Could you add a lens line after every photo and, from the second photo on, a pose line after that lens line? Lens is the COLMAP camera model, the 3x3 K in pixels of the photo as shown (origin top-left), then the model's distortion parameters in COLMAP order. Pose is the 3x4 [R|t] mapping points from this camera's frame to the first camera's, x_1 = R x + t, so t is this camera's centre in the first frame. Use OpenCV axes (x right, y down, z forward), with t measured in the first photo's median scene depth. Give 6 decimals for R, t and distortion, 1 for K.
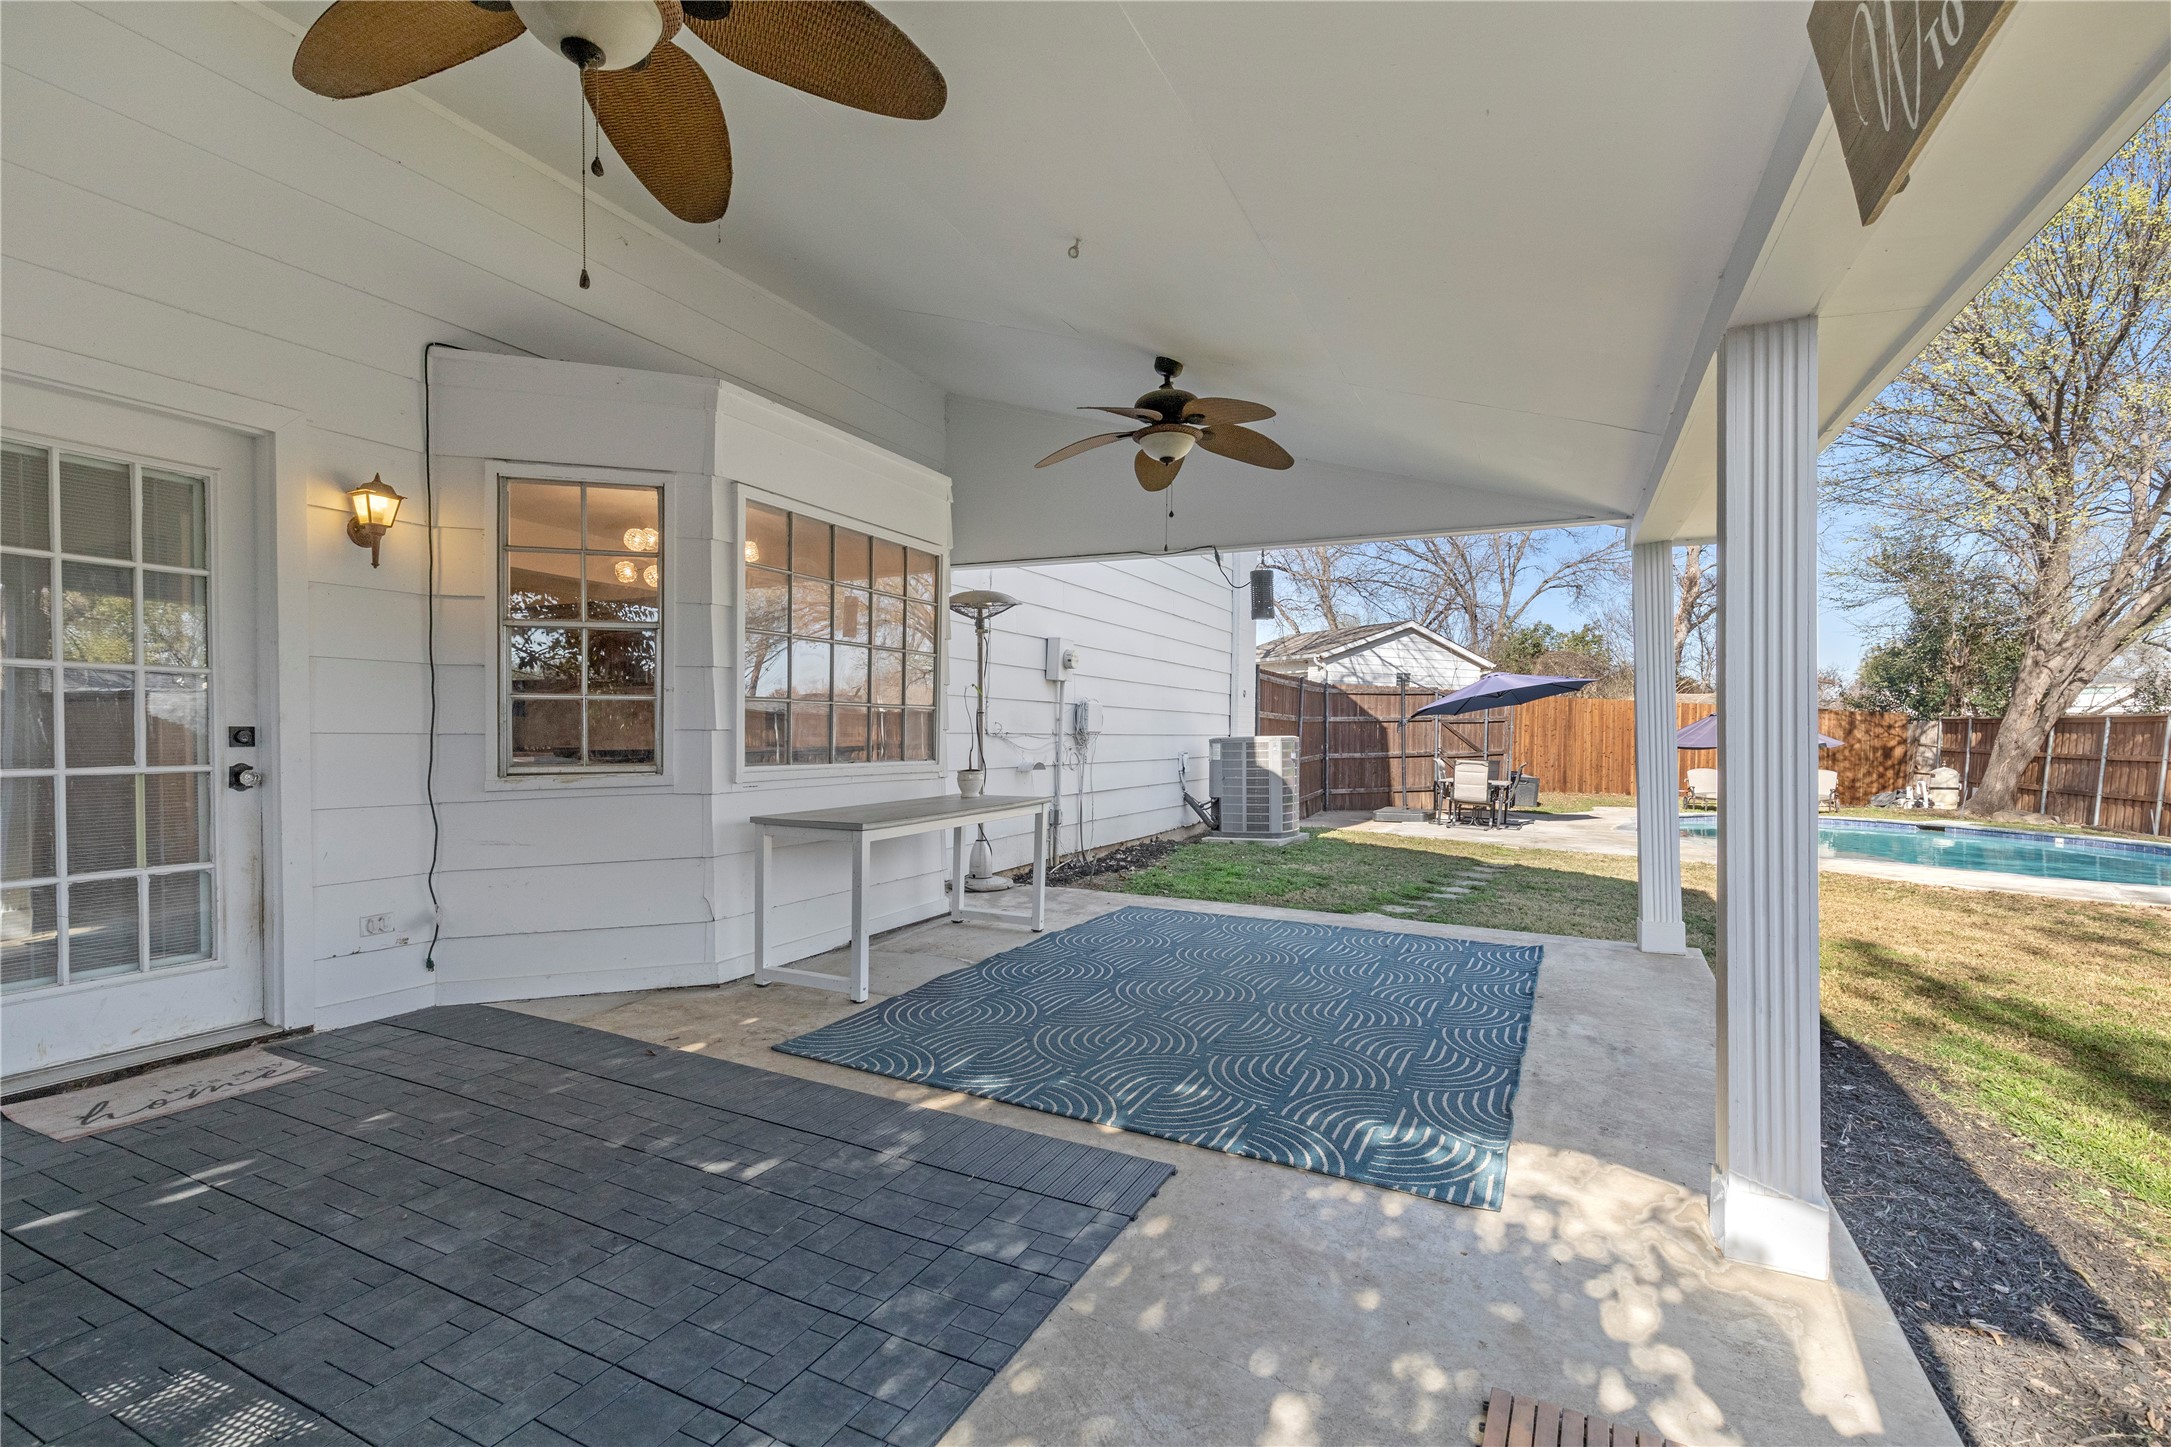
lens RADIAL K [[1015.1, 0, 1081.9], [0, 1015.1, 695.4], [0, 0, 1]] dist [0.000985, 0.000130]
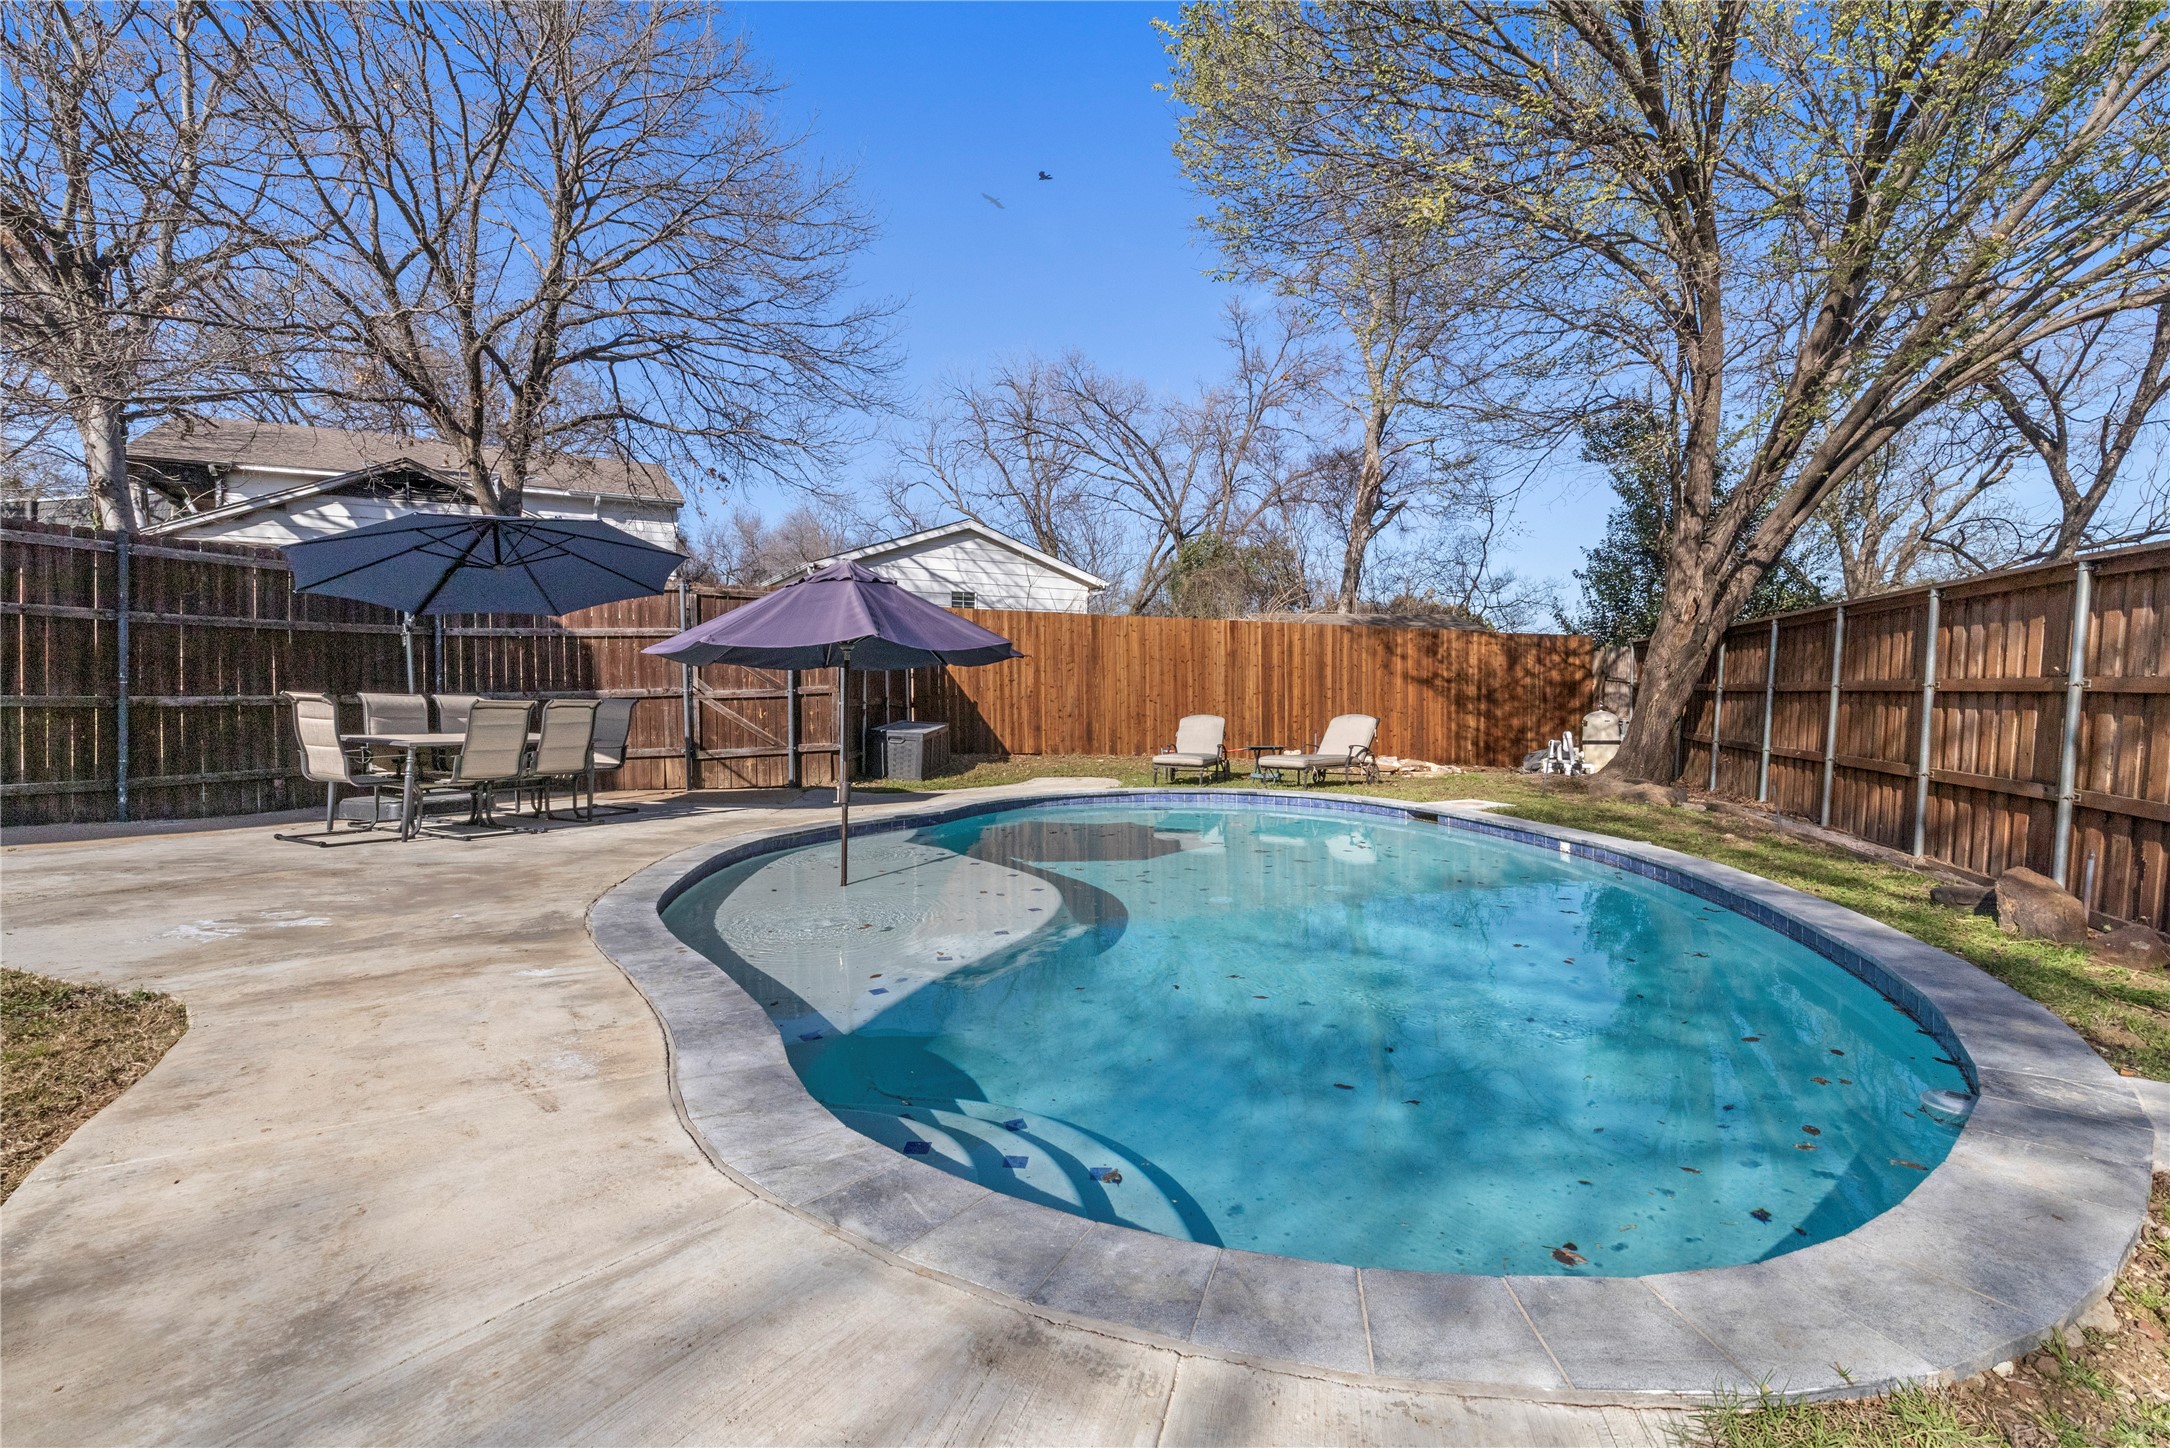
lens RADIAL K [[1014.6, 0, 1081.4], [0, 1014.6, 695.9], [0, 0, 1]] dist [0.000985, 0.000130]
pose [[0.998948, -0.007489, 0.045248, 0.710772], [0.005838, 0.999316, 0.036509, 0.051217], [-0.045490, -0.036206, 0.998308, 0.526204]]
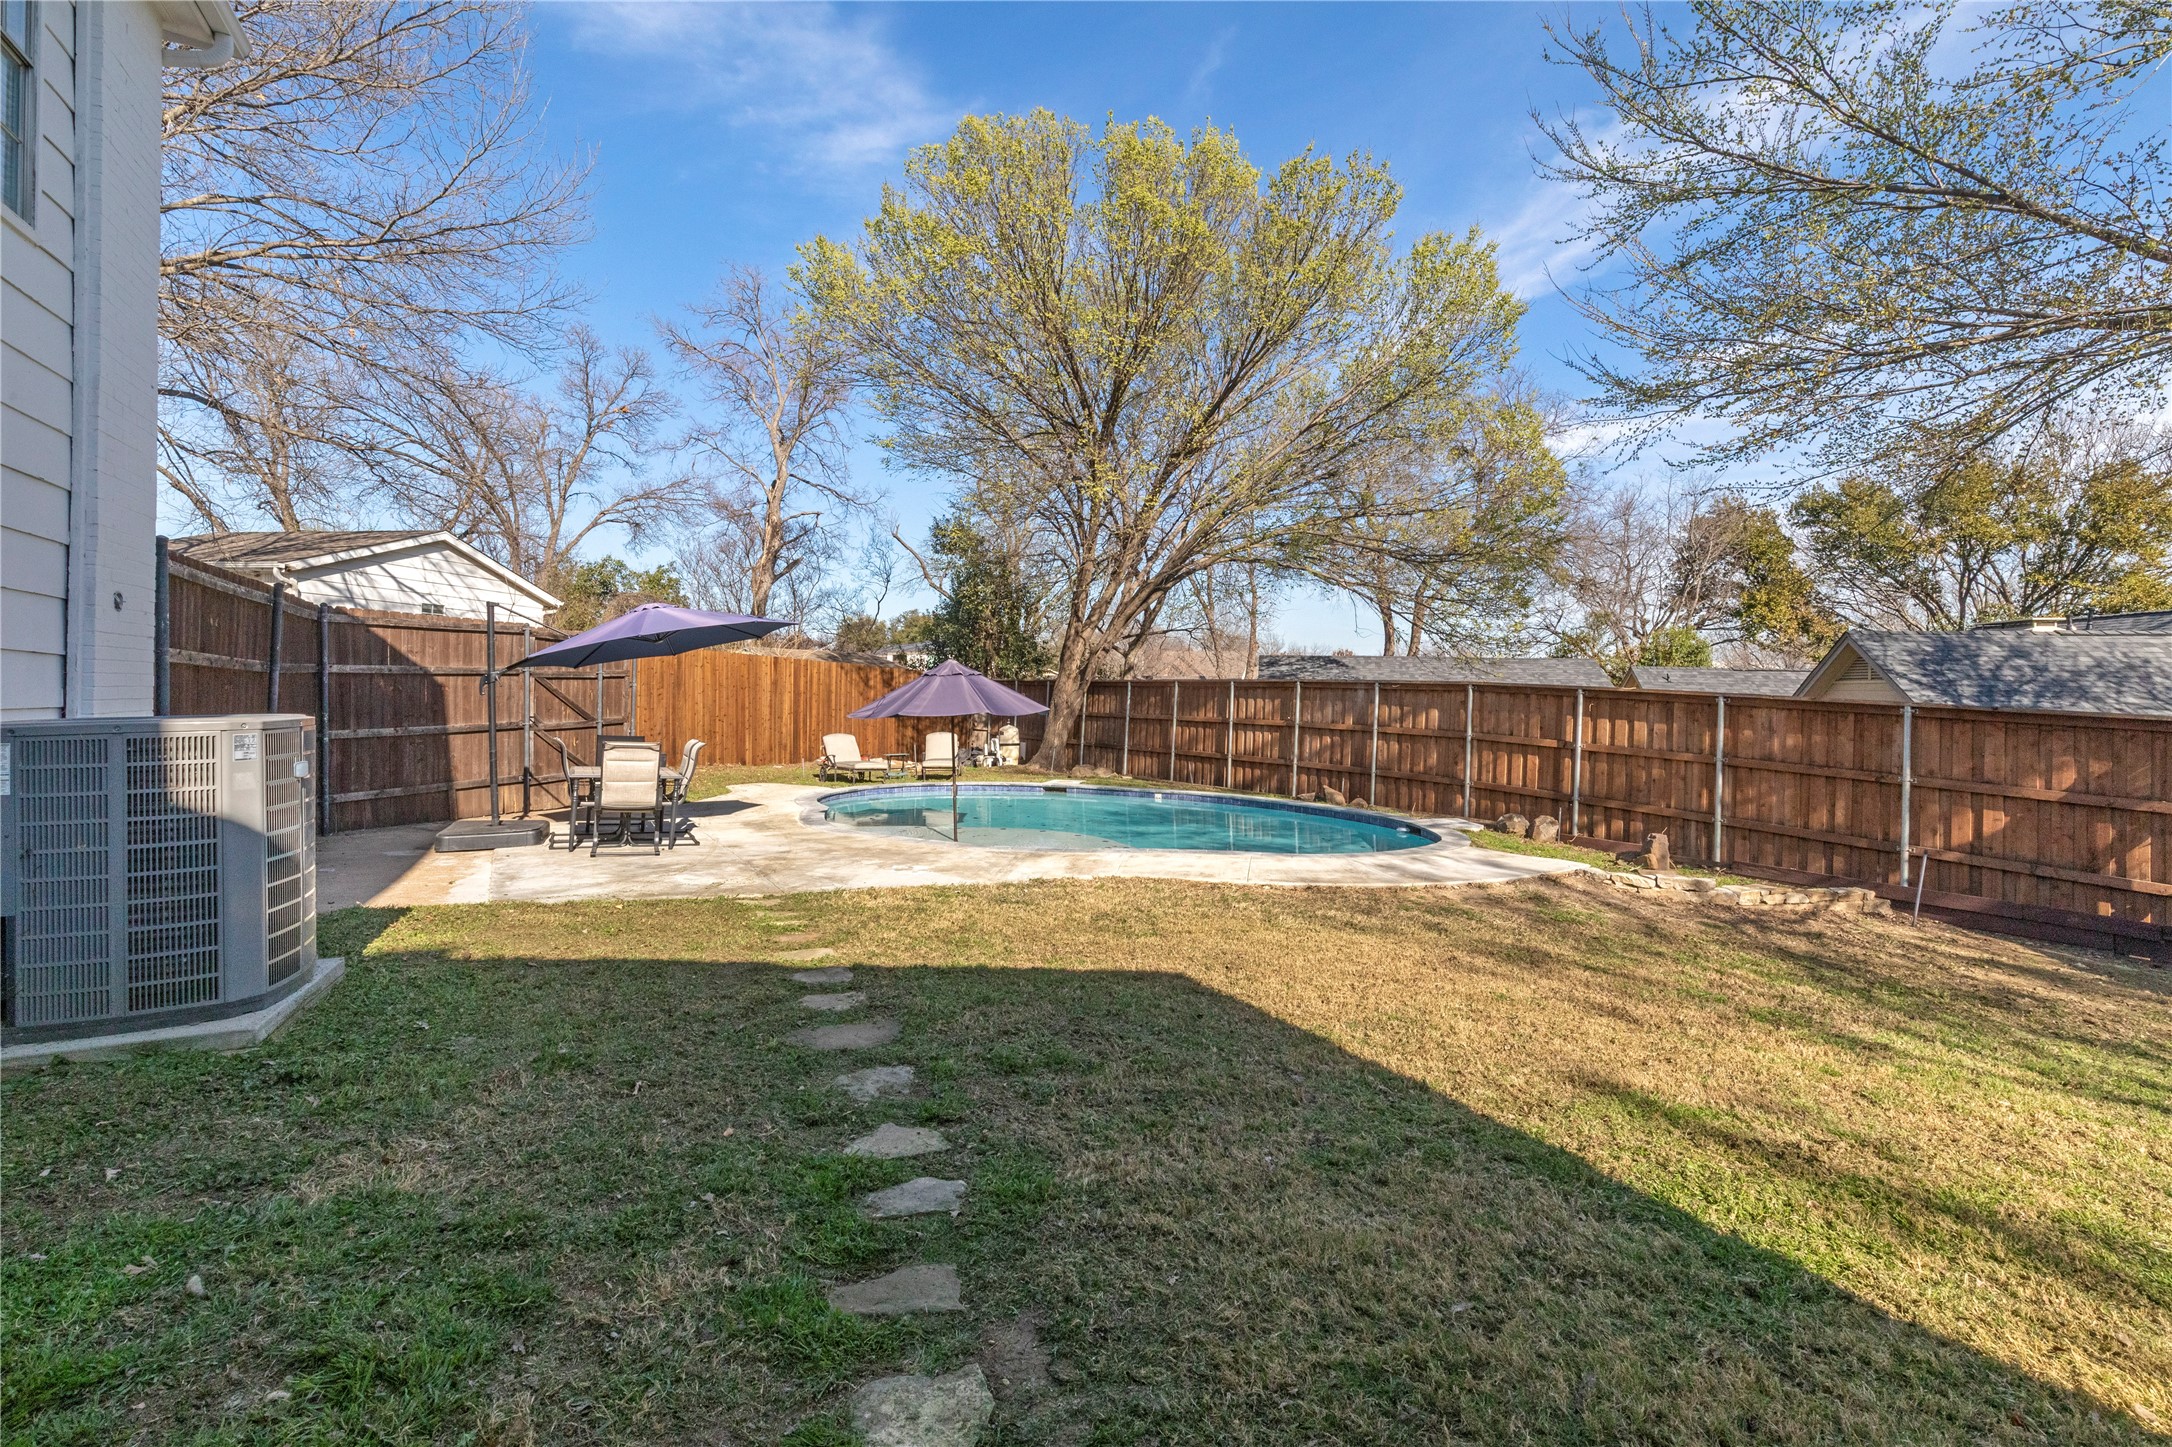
lens RADIAL K [[995.2, 0, 1088.8], [0, 995.2, 705.1], [0, 0, 1]] dist [0.004306, 0.000584]
pose [[0.598733, -0.007160, 0.800917, 0.068253], [-0.038332, 0.998558, 0.037582, 0.008800], [-0.800031, -0.053203, 0.597595, 0.426366]]
